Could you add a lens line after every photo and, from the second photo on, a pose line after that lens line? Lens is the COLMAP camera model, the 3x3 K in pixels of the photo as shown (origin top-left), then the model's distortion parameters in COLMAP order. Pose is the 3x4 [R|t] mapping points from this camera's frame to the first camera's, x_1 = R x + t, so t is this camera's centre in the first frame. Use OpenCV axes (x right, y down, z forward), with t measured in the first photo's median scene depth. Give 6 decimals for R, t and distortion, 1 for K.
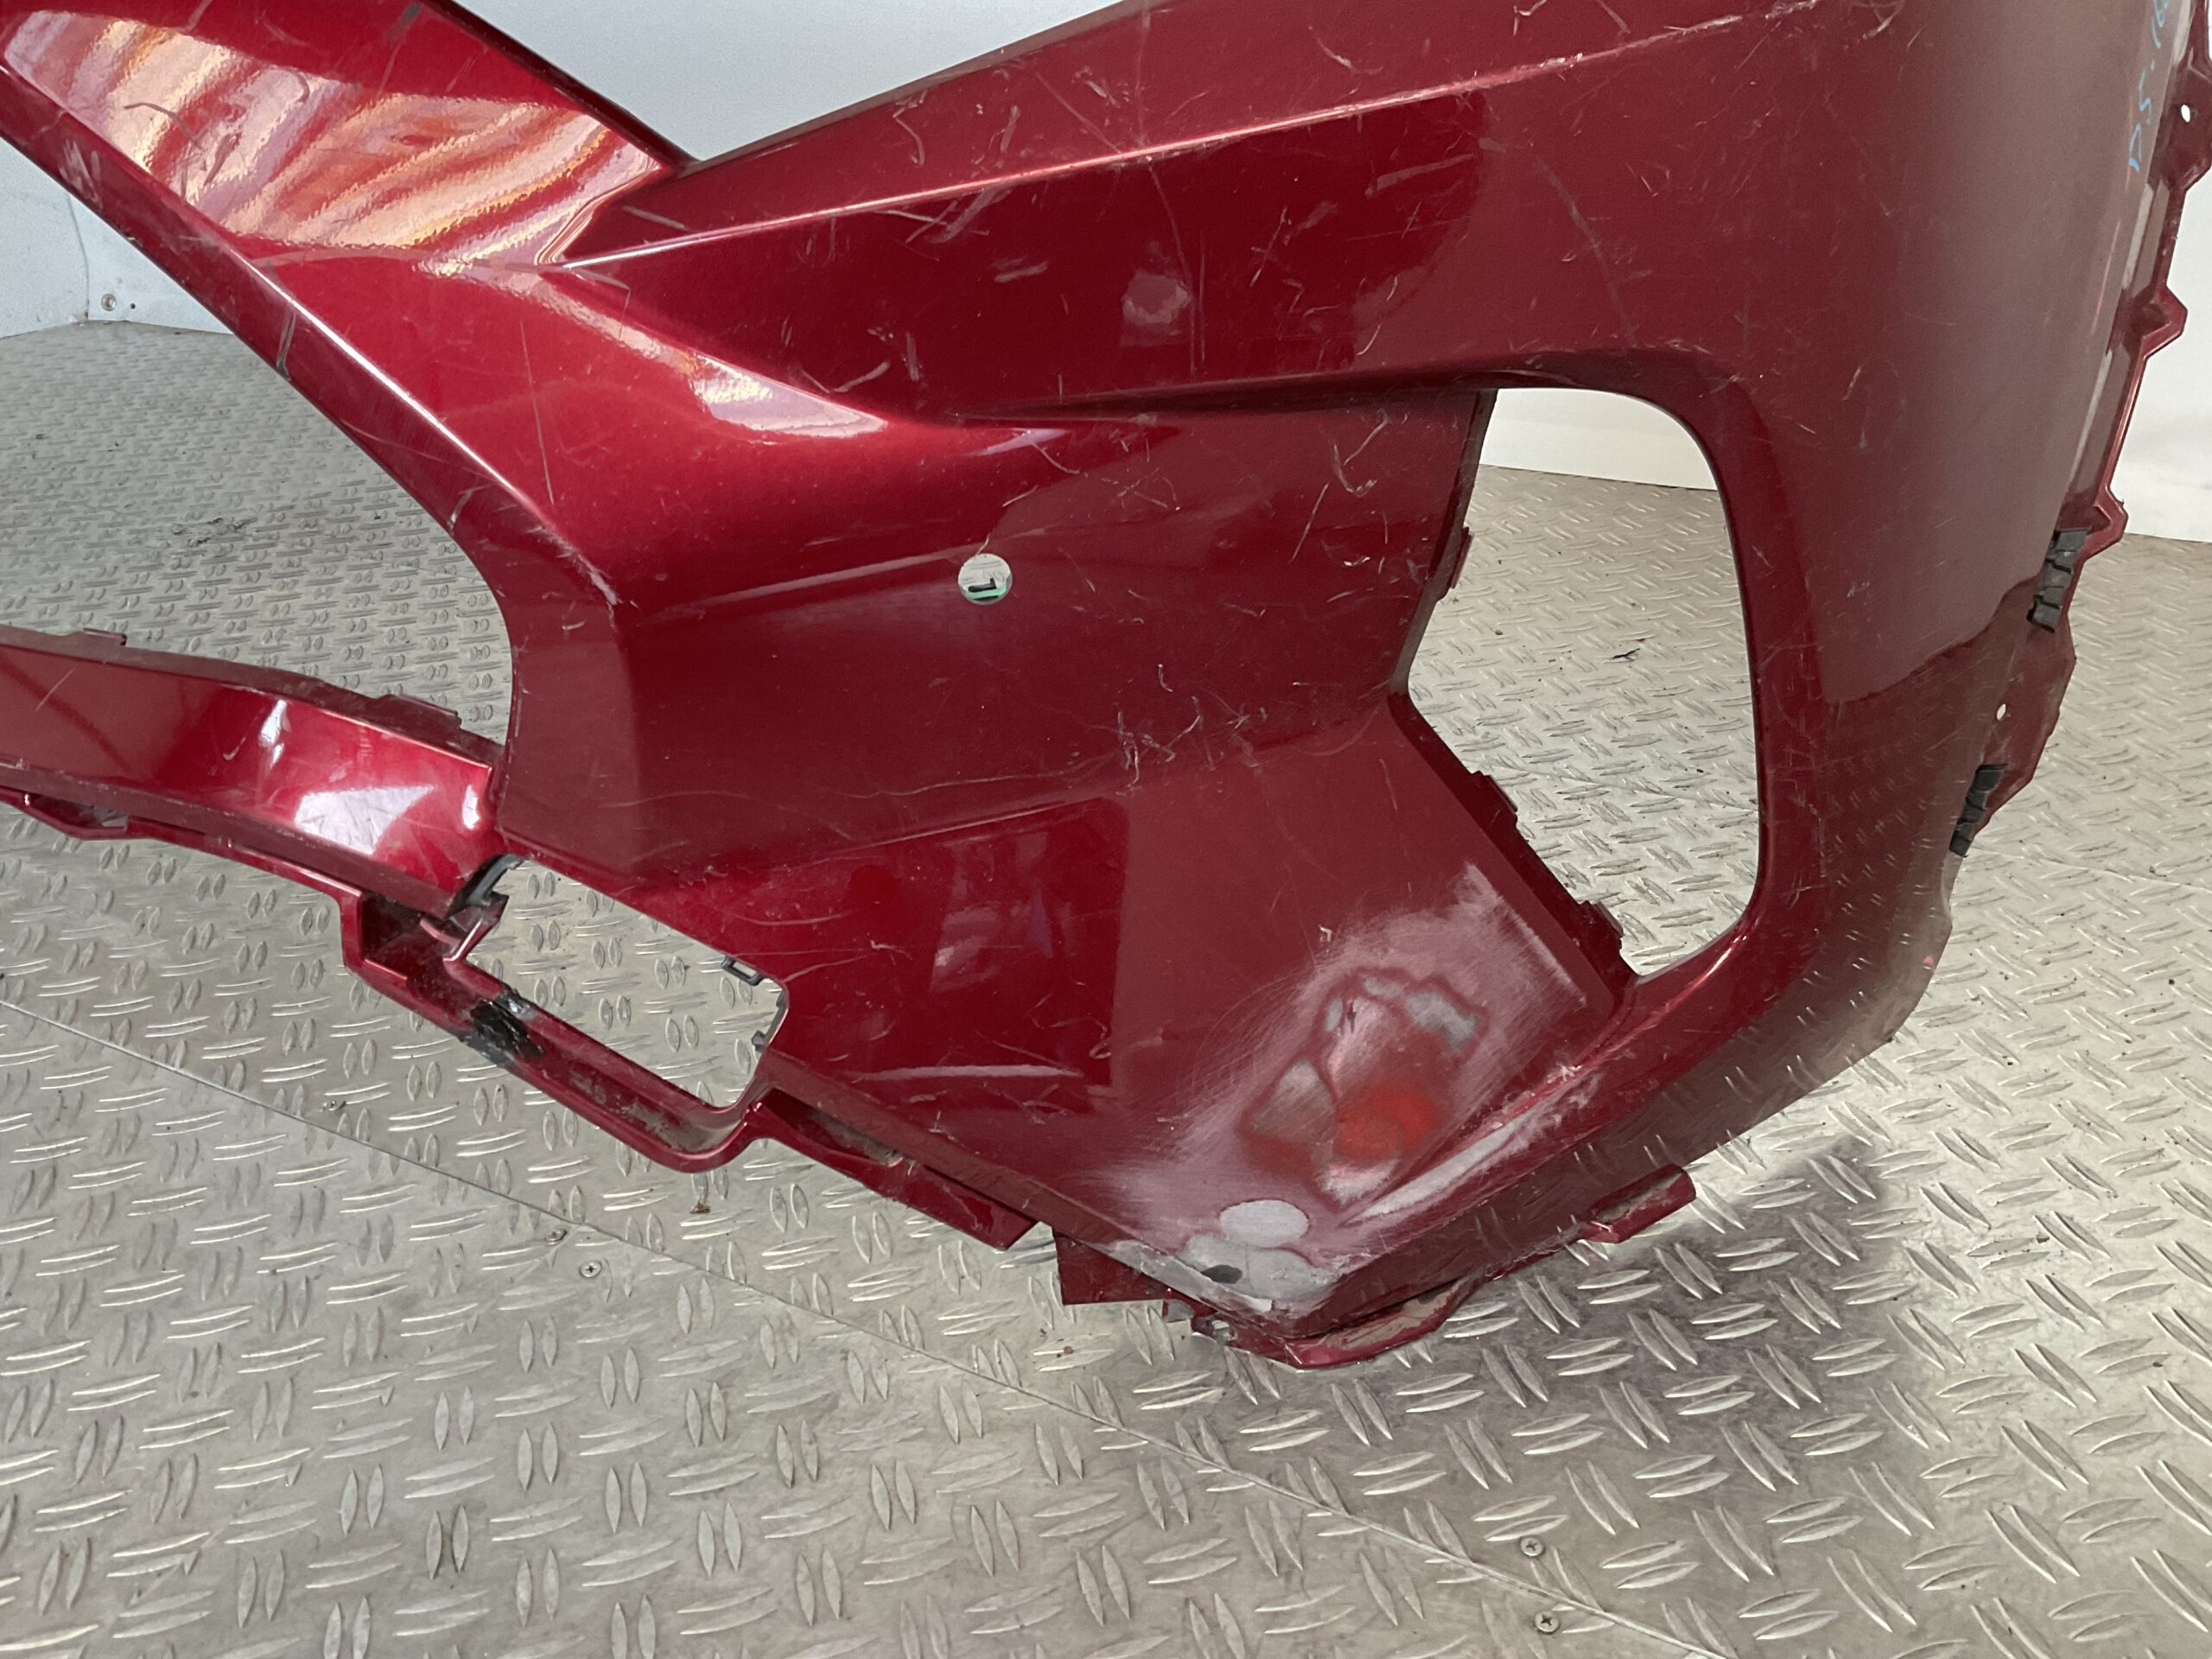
lens RADIAL K [[1825.1, 0, 1106.0], [0, 1825.1, 829.5], [0, 0, 1]] dist [0.110969, -0.229497]
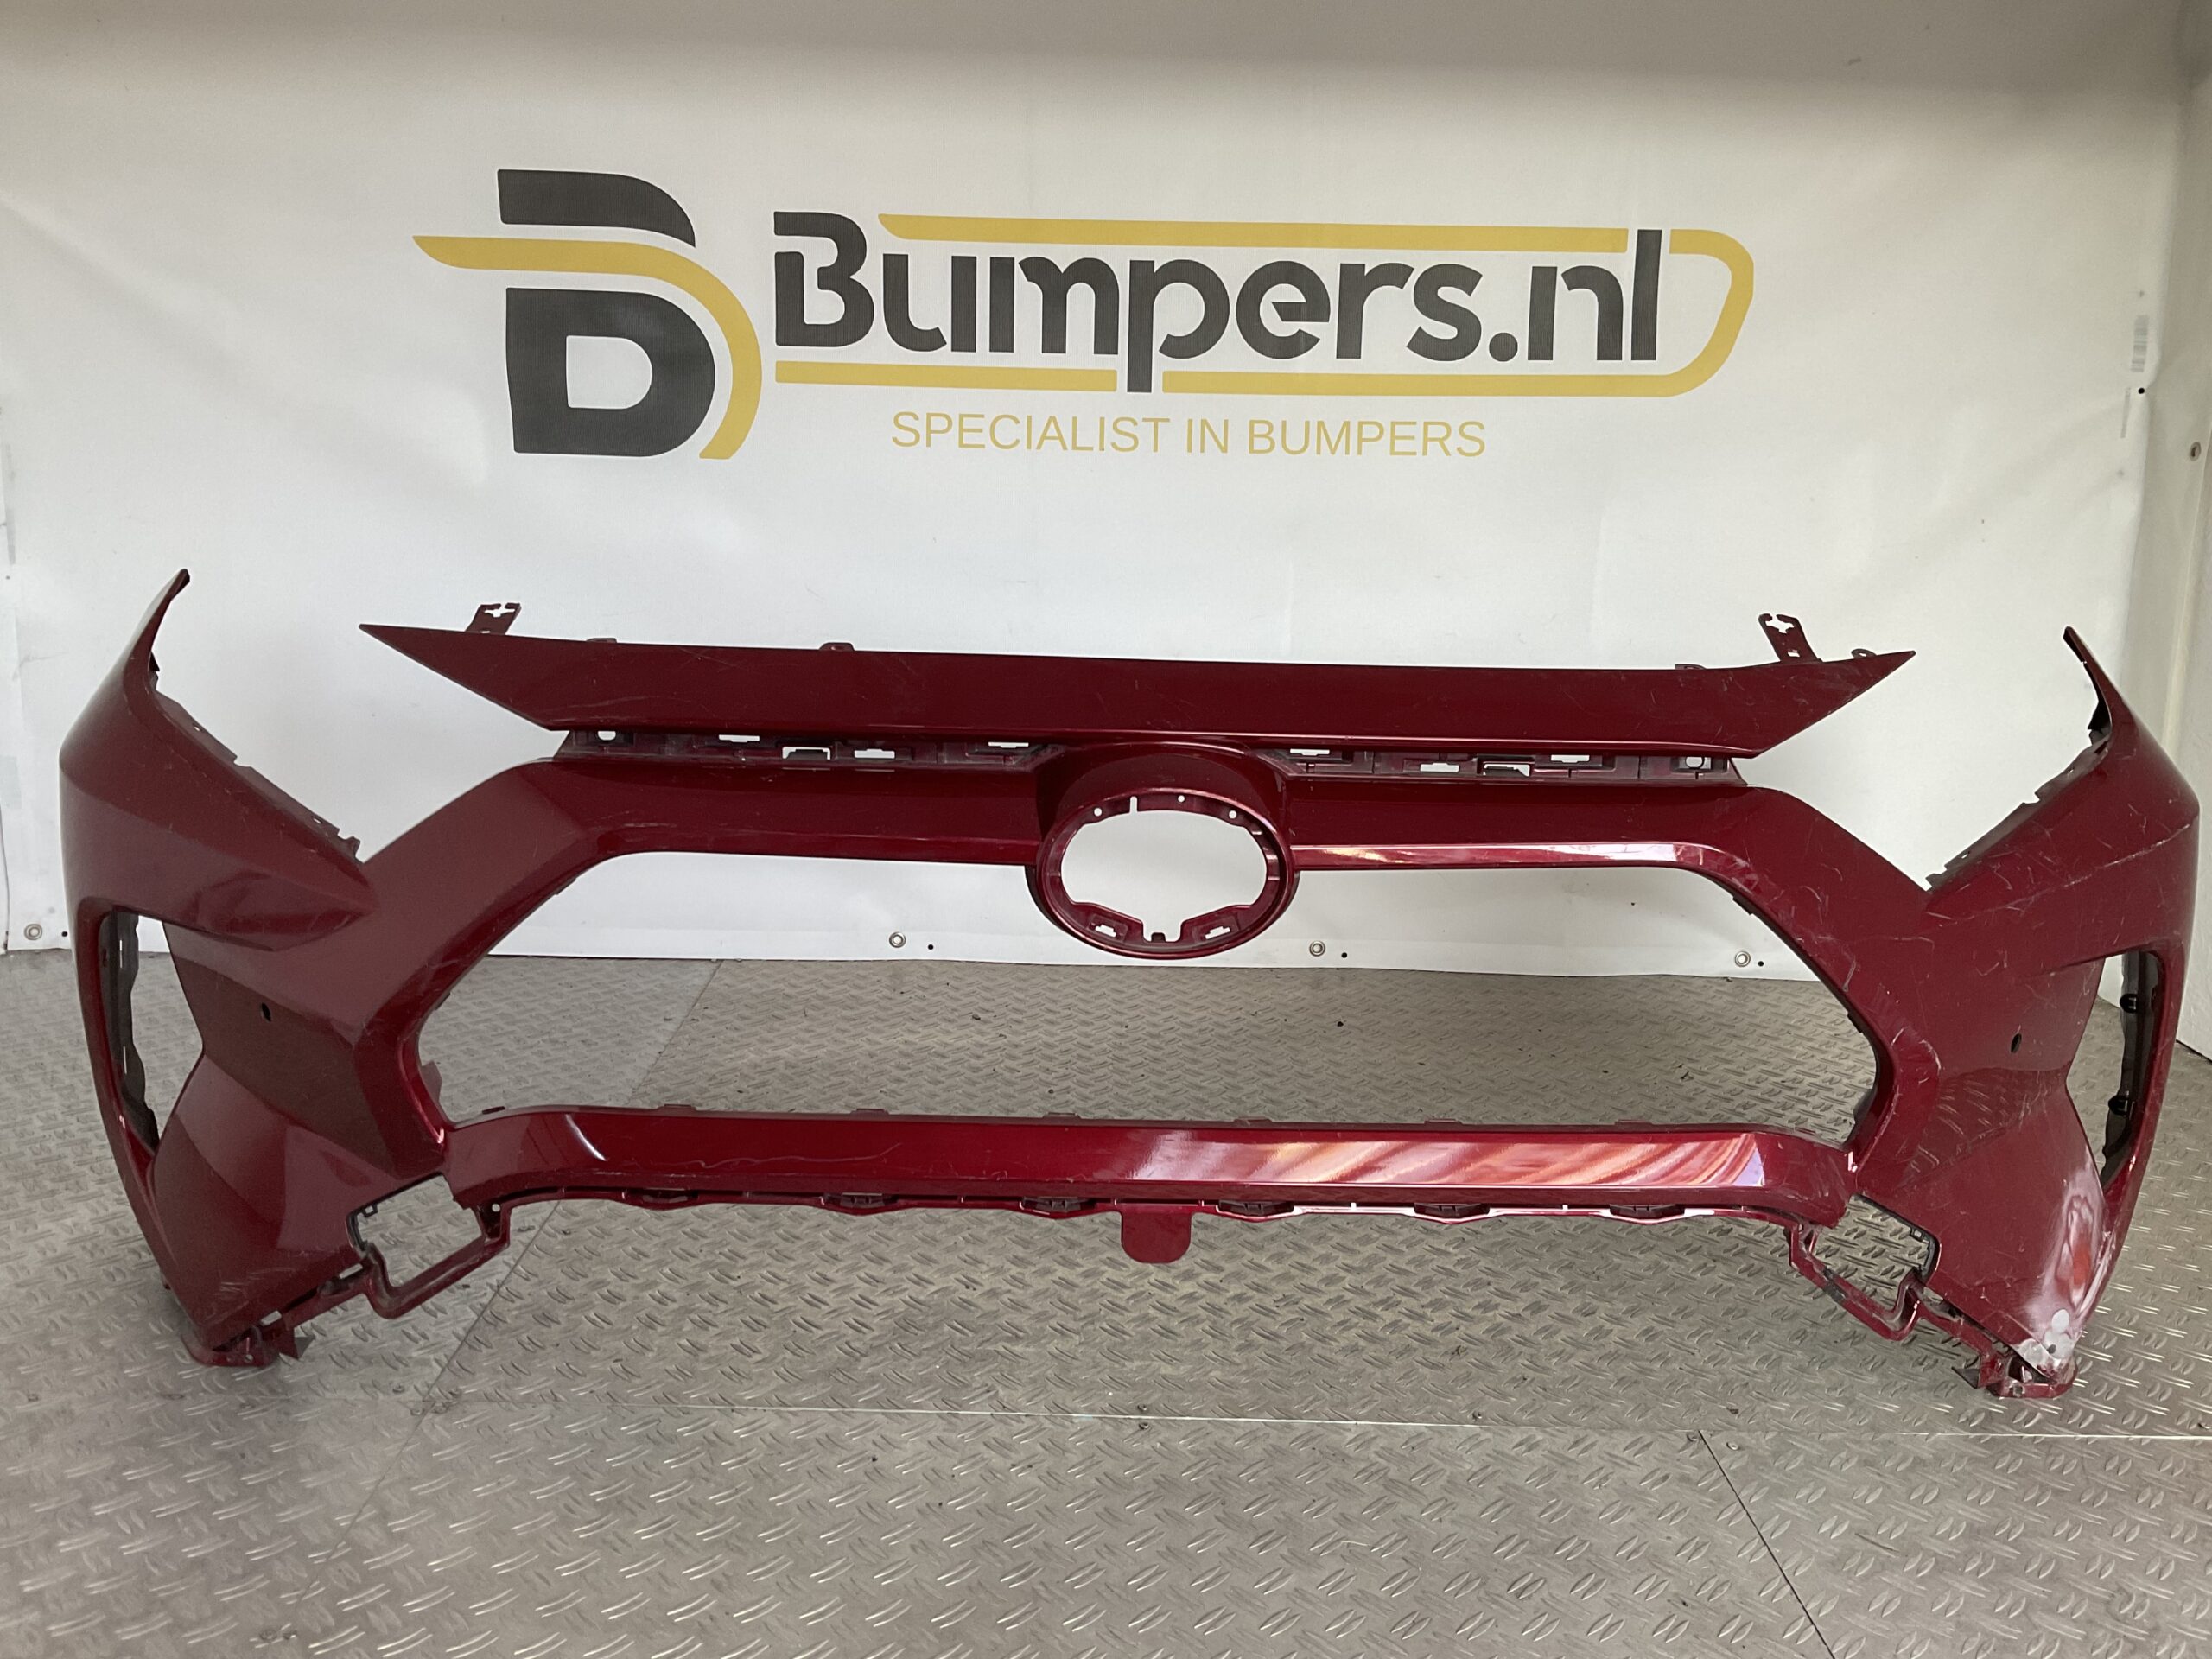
lens RADIAL K [[1836.1, 0, 1106.0], [0, 1836.1, 829.5], [0, 0, 1]] dist [0.002726, -0.005248]
pose [[0.871137, -0.050965, 0.488387, -2.011580], [0.175244, 0.961371, -0.212260, -0.091041], [-0.458704, 0.270495, 0.846418, -0.528785]]
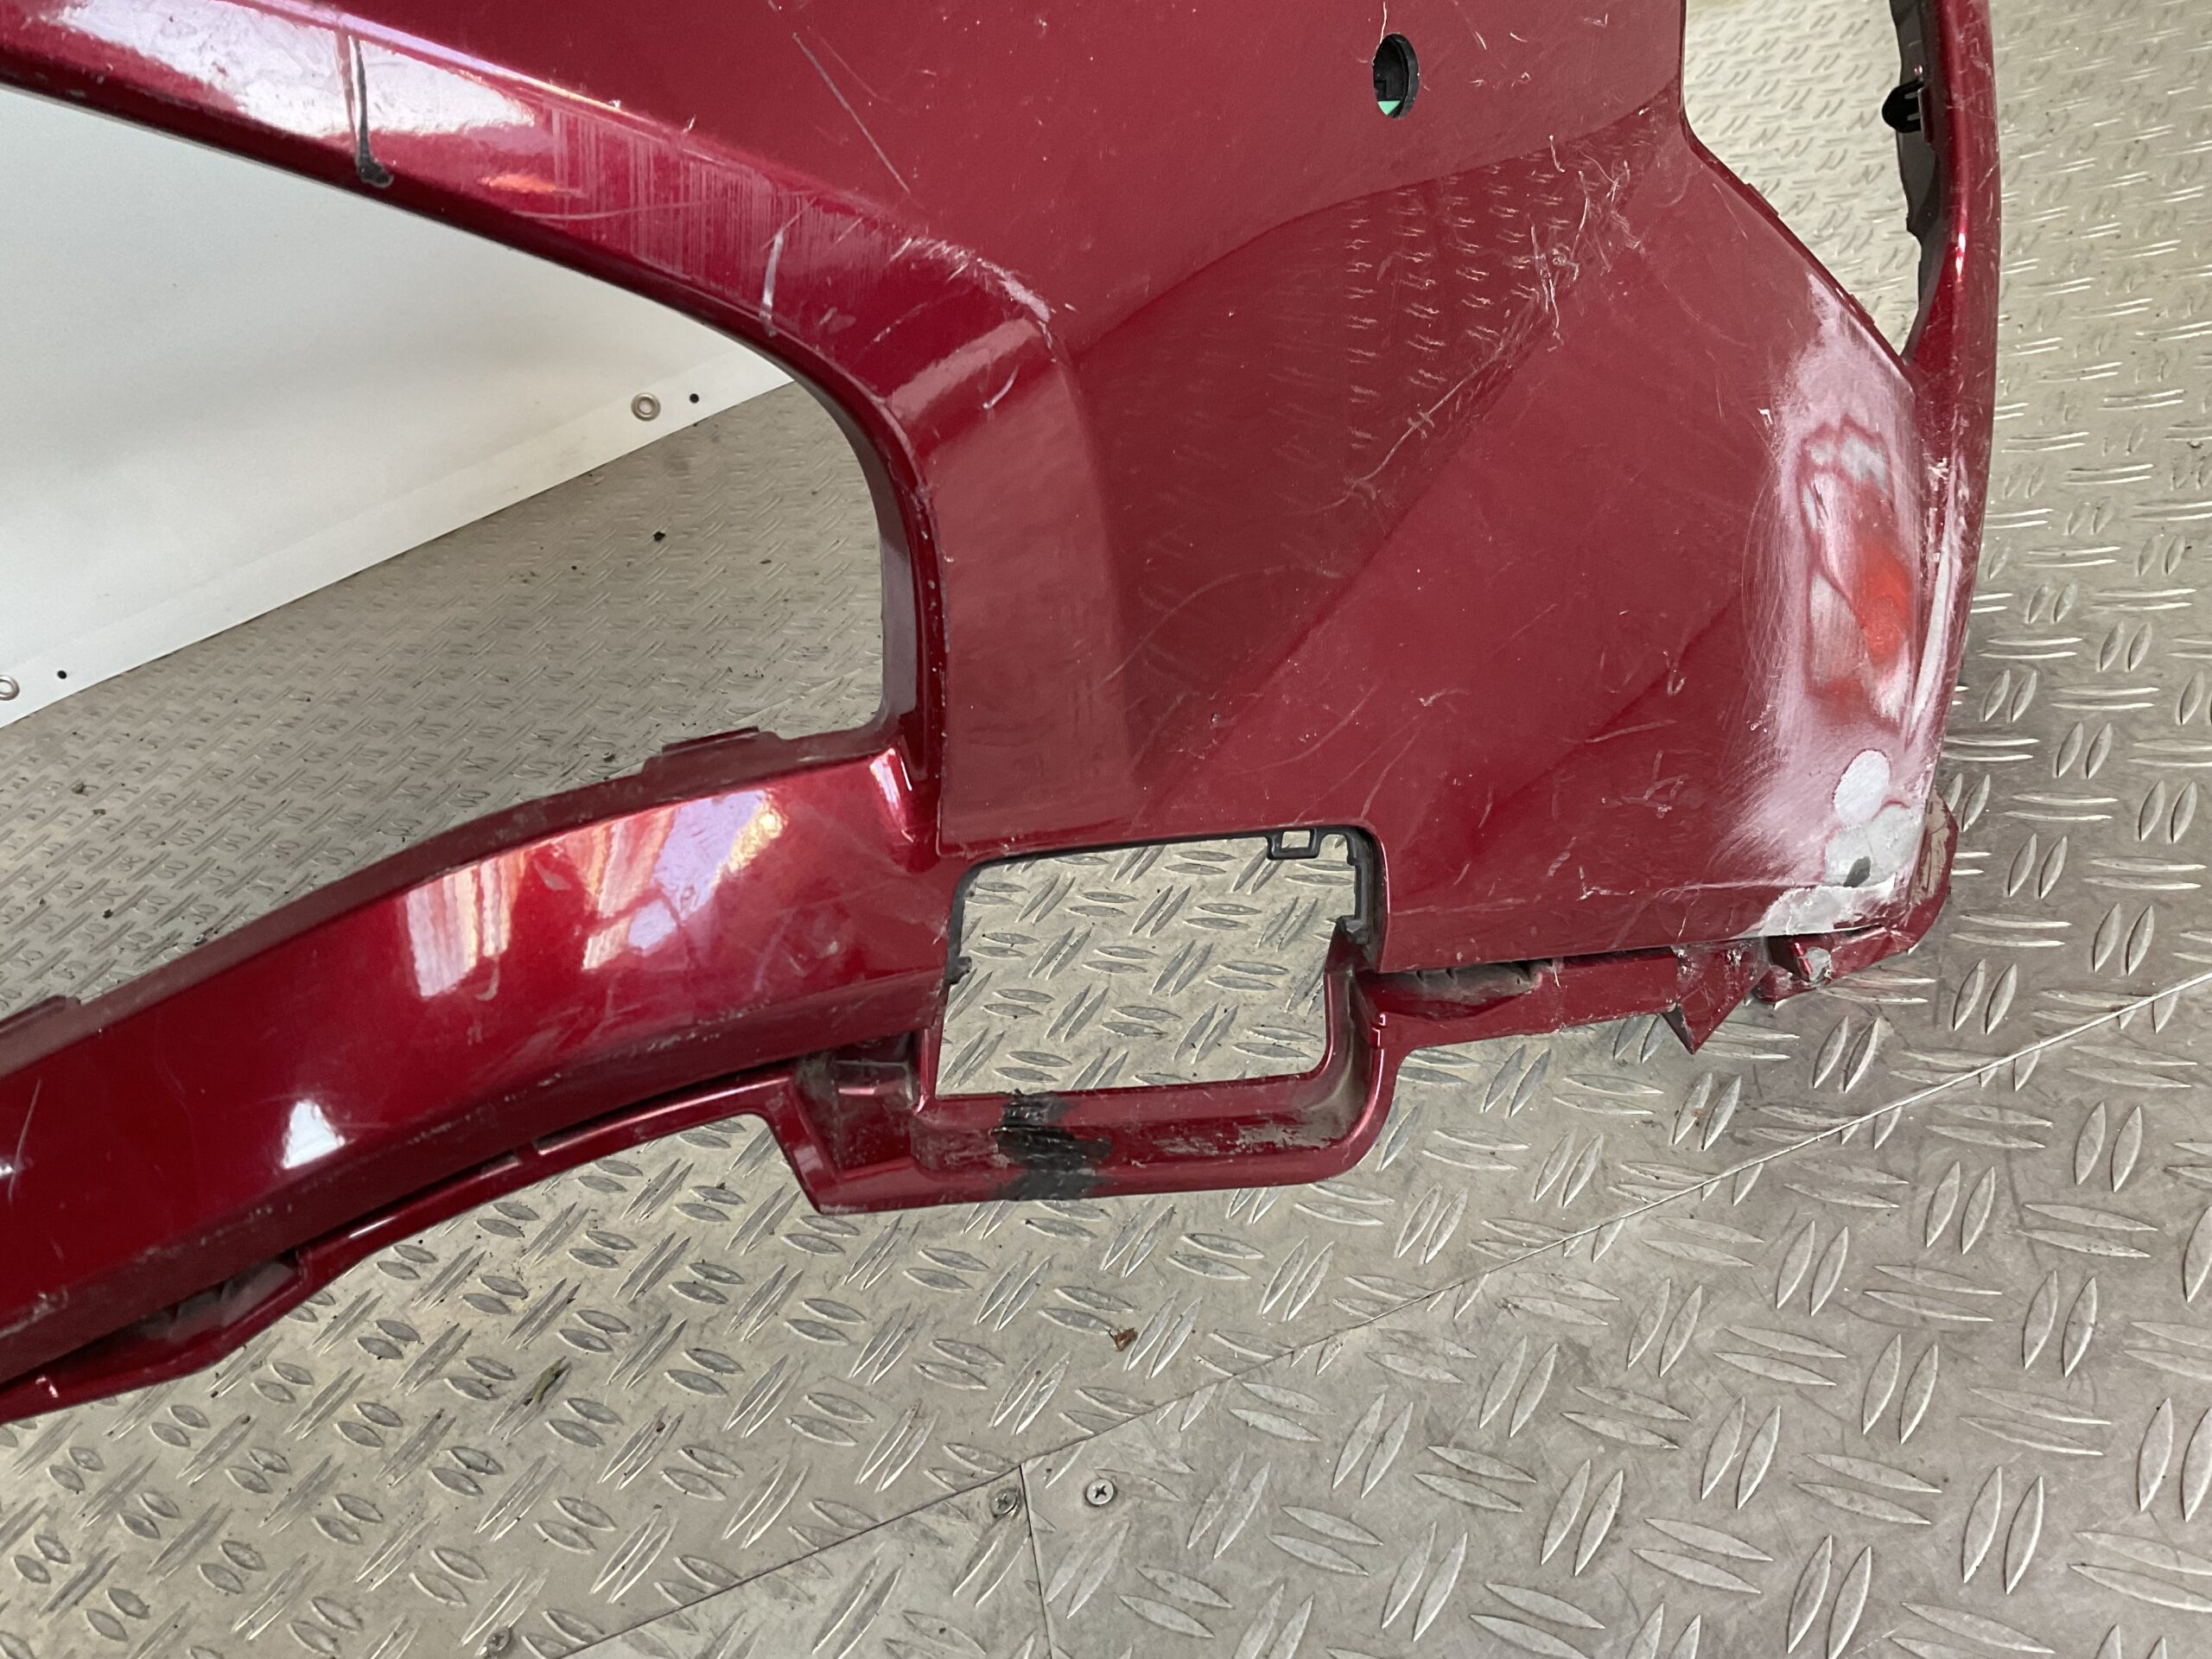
lens RADIAL K [[1825.1, 0, 1106.0], [0, 1825.1, 829.5], [0, 0, 1]] dist [0.110969, -0.229497]
pose [[0.737724, -0.541712, 0.402879, -0.494203], [0.560532, 0.824095, 0.081672, -0.020183], [-0.376253, 0.165575, 0.911602, 0.400011]]
